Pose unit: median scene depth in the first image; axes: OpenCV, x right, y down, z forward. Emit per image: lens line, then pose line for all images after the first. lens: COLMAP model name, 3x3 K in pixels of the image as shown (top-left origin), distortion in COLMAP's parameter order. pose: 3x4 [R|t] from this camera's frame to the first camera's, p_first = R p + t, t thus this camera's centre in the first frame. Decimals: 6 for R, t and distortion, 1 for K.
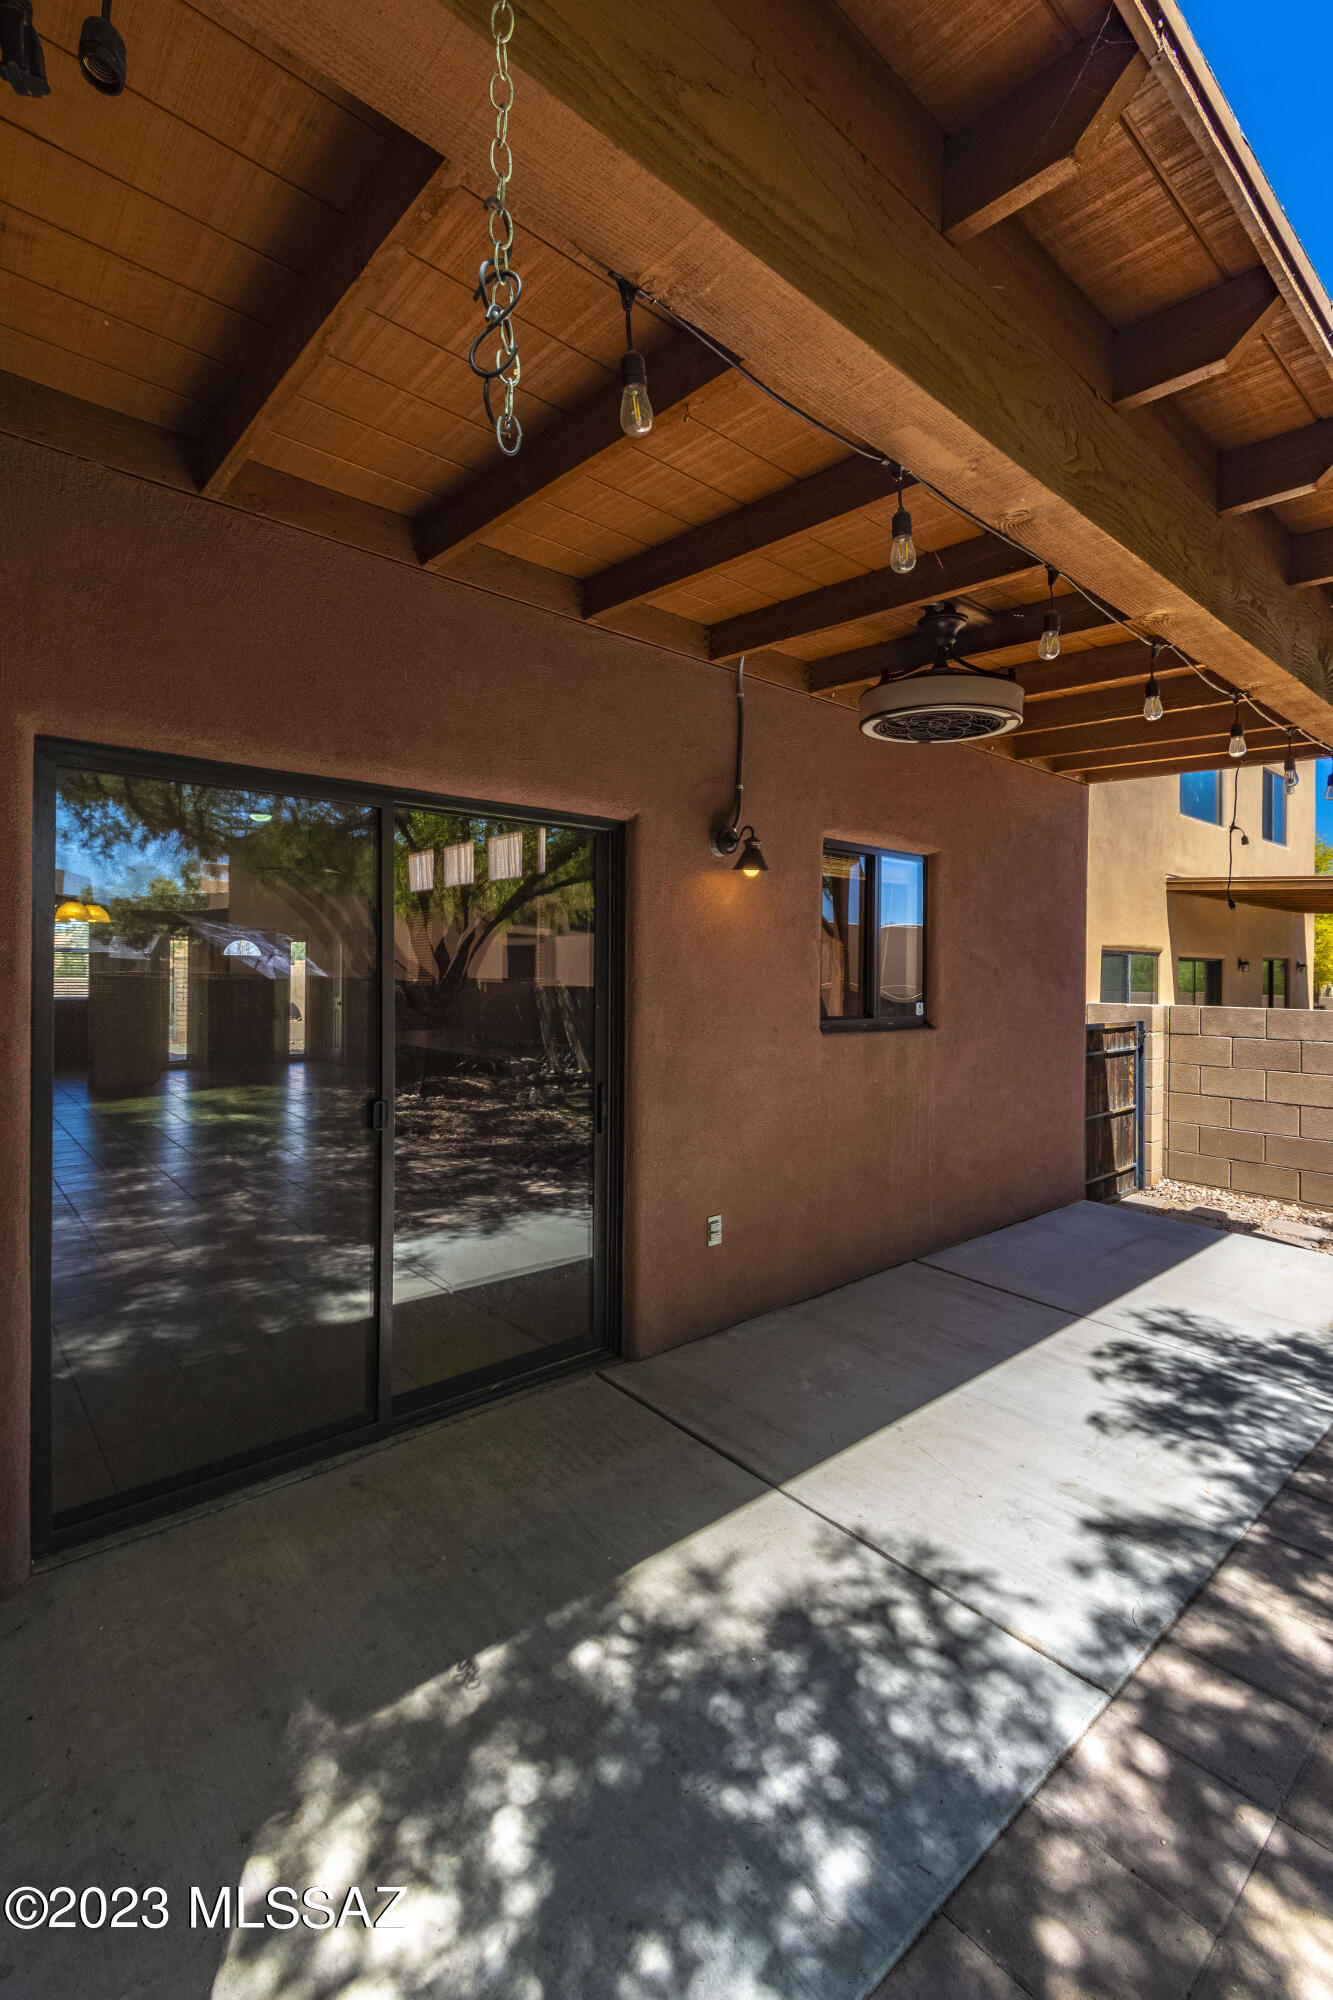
lens RADIAL K [[904.1, 0, 671.1], [0, 904.1, 961.3], [0, 0, 1]] dist [0.013500, -0.000127]
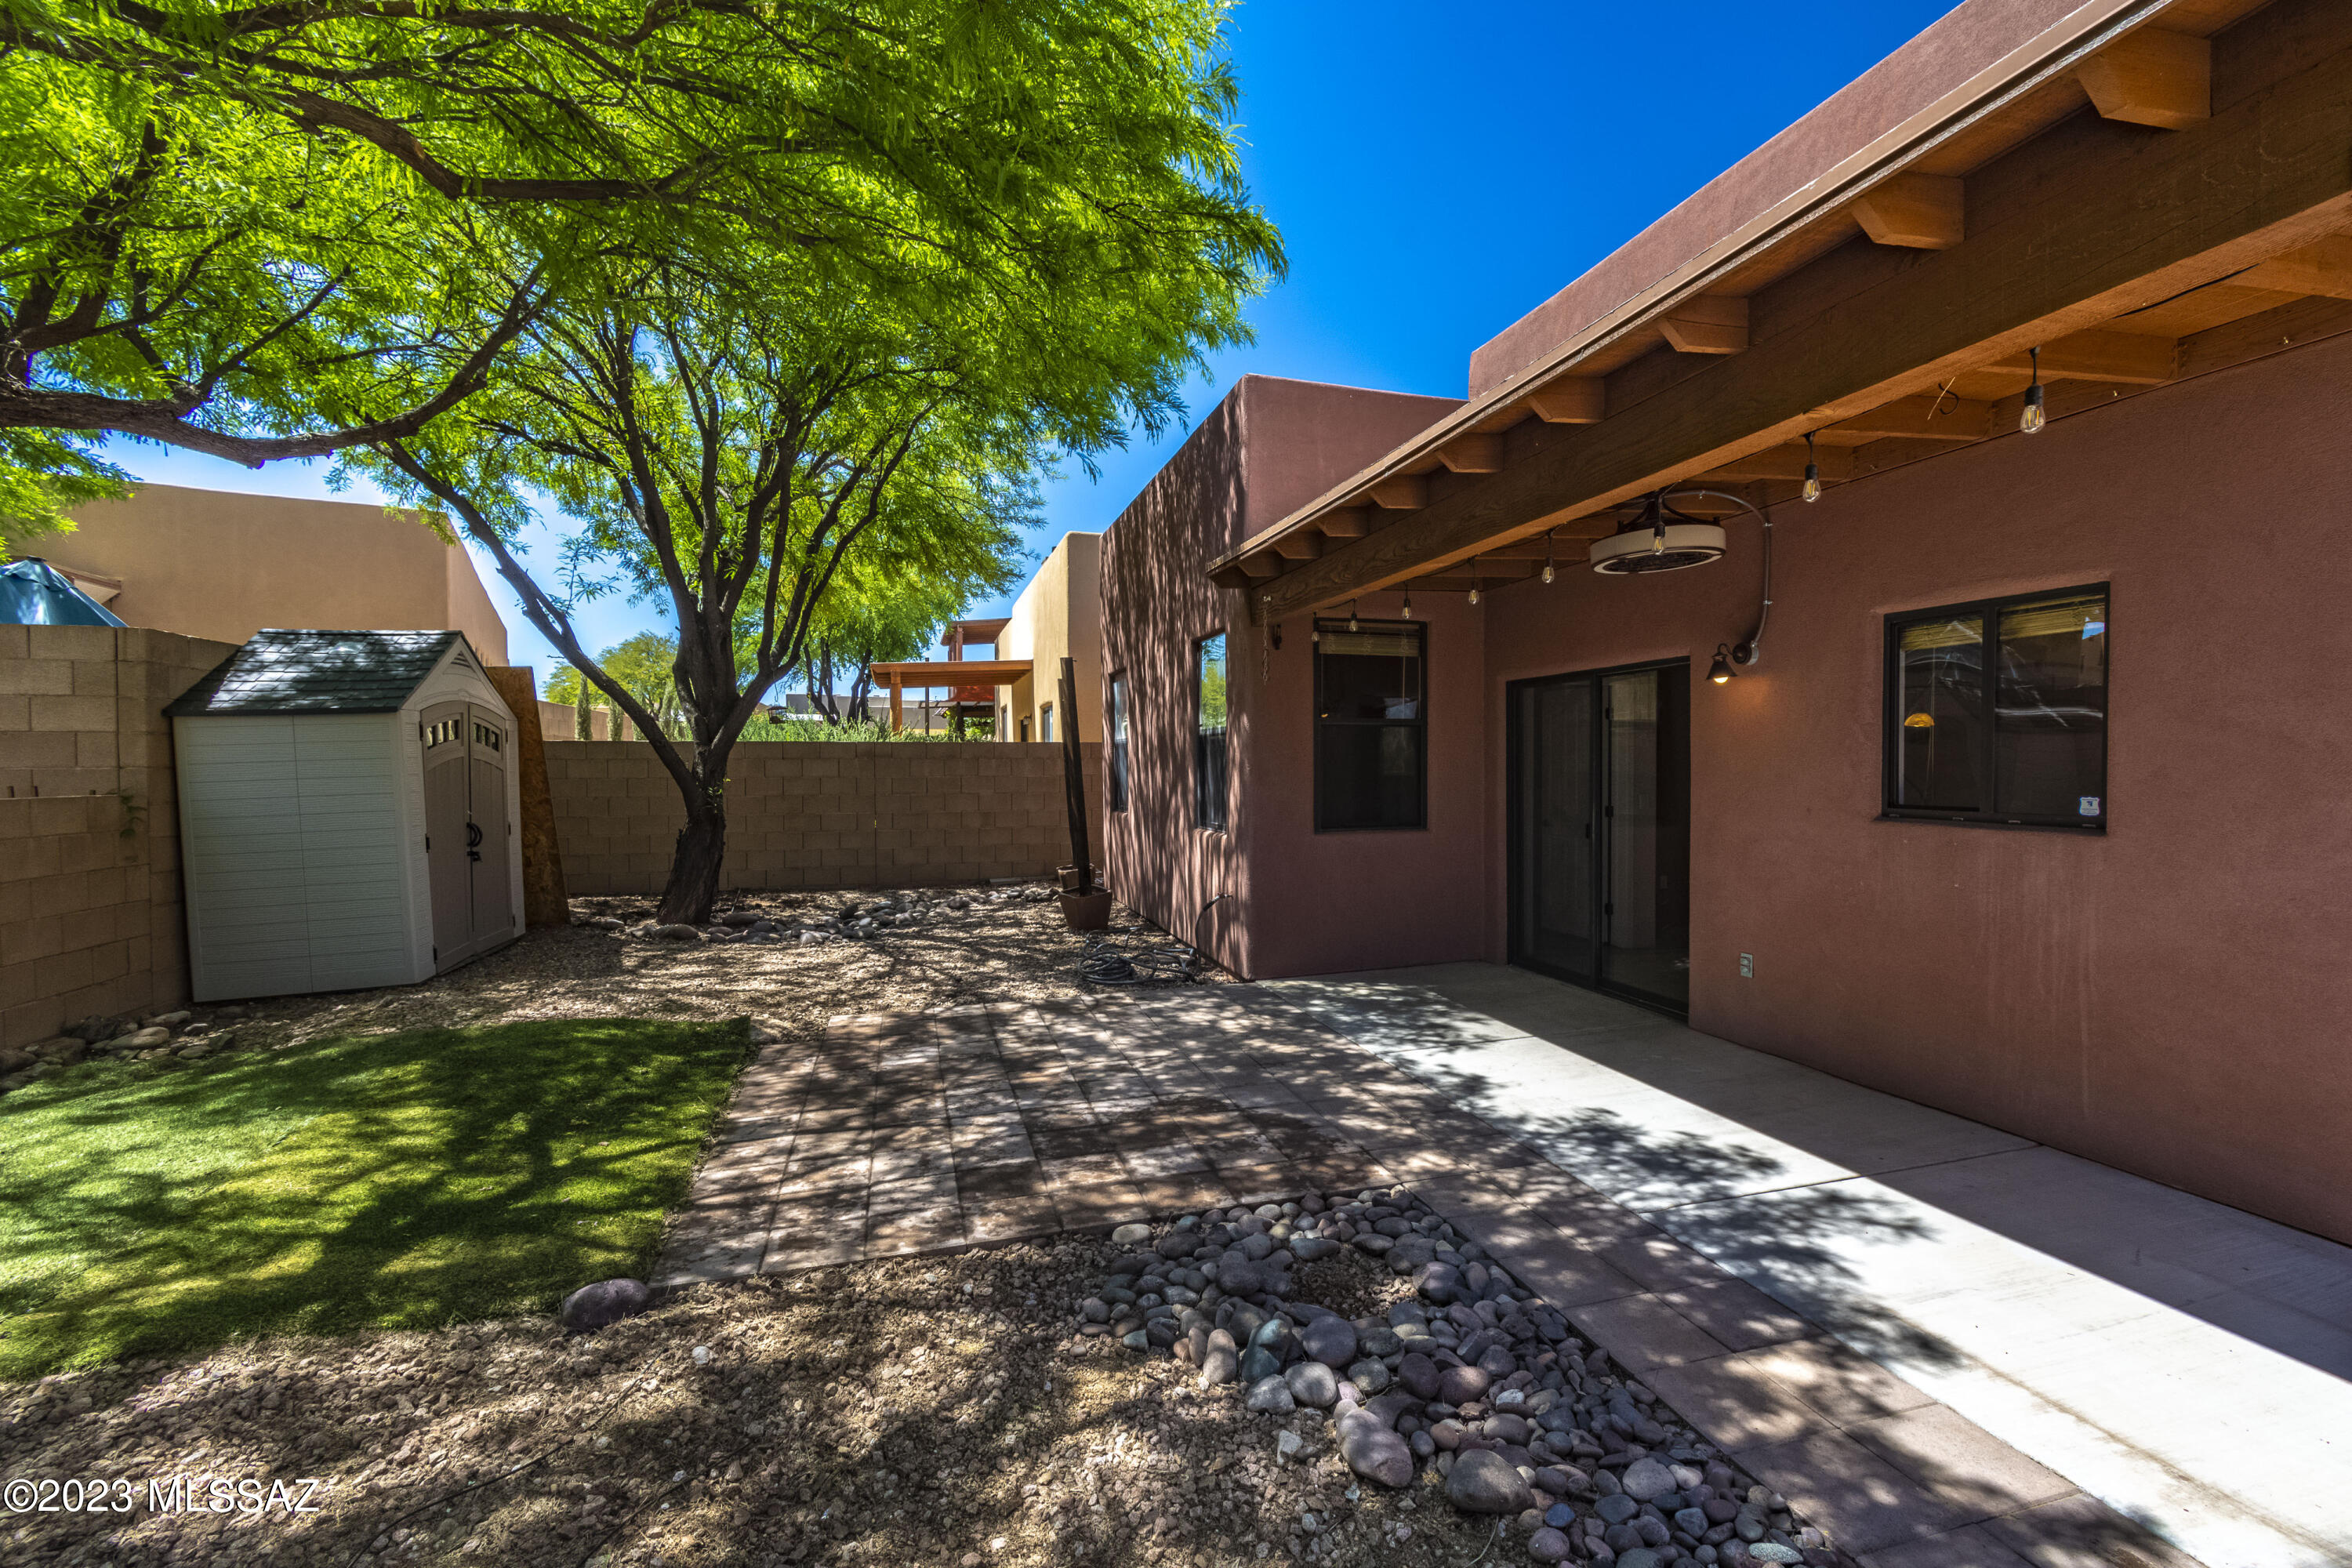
lens RADIAL K [[1019.9, 0, 1176.0], [0, 1019.9, 784.0], [0, 0, 1]] dist [0.000517, 0.000537]
pose [[-0.458121, -0.005807, -0.888871, 1.736859], [-0.014828, 0.999889, 0.001111, 0.059660], [0.888766, 0.013689, -0.458156, 0.980699]]
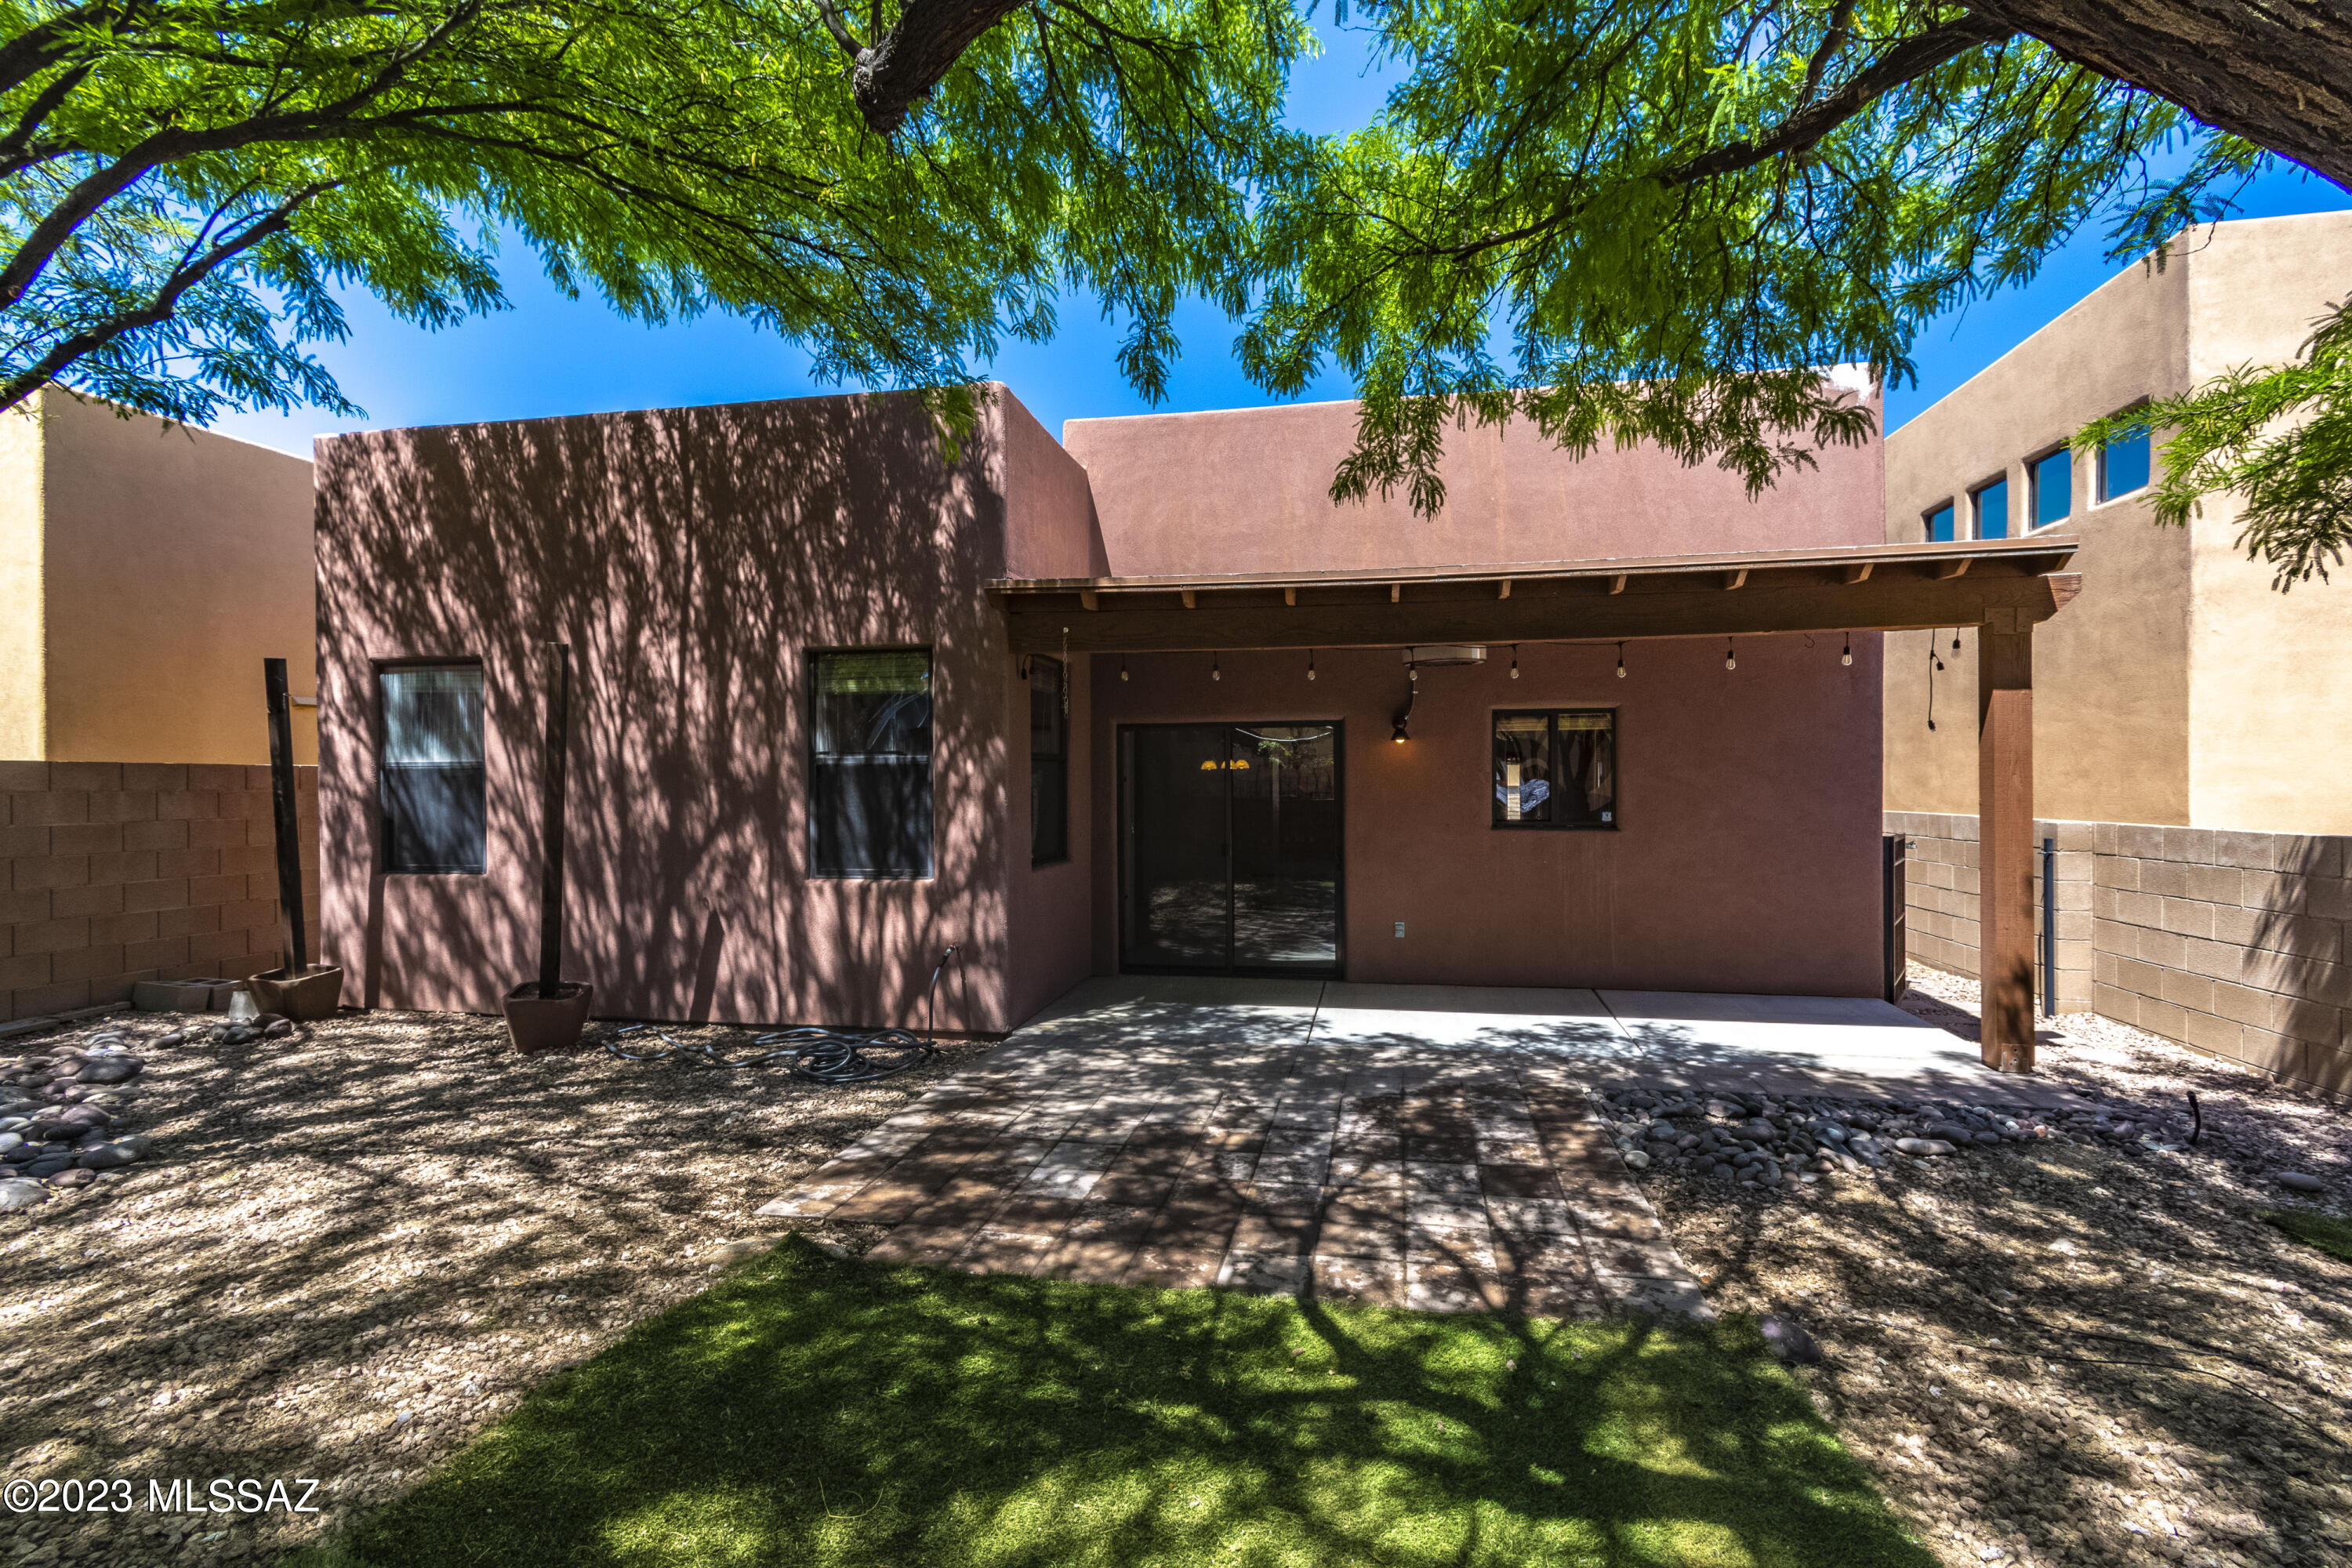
lens RADIAL K [[1063.3, 0, 1187.2], [0, 1063.3, 782.3], [0, 0, 1]] dist [0.013500, -0.000127]
pose [[0.594990, -0.027225, -0.803272, 1.652487], [0.011325, 0.999611, -0.025491, 0.043874], [0.803653, 0.006070, 0.595067, -0.718906]]
